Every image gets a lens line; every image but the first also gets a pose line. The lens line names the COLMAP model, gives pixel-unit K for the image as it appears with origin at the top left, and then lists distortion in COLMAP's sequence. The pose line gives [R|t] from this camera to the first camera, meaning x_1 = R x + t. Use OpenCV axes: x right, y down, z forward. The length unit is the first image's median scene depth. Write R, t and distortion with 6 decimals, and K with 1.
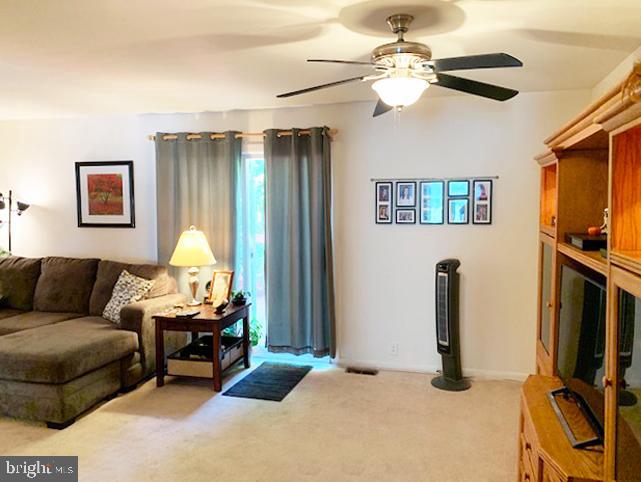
lens RADIAL K [[494.2, 0, 329.5], [0, 494.2, 240.4], [0, 0, 1]] dist [0.013342, 0.000686]
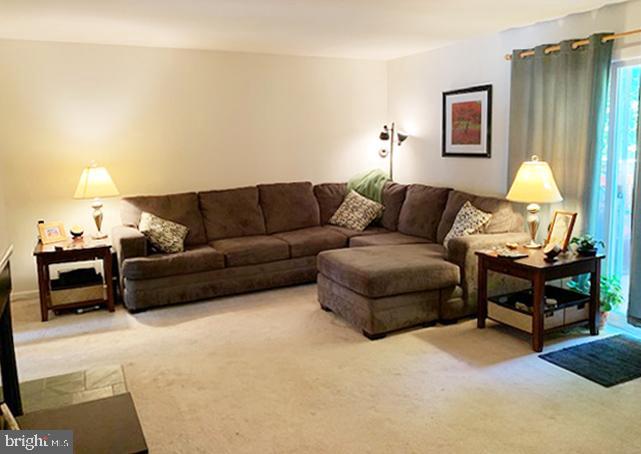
lens RADIAL K [[509.5, 0, 320.7], [0, 509.5, 213.5], [0, 0, 1]] dist [0.001232, -0.000956]
pose [[0.662135, 0.095245, -0.743307, 0.142218], [-0.041264, 0.995019, 0.090741, 0.005963], [0.748248, -0.029411, 0.662767, 0.138427]]
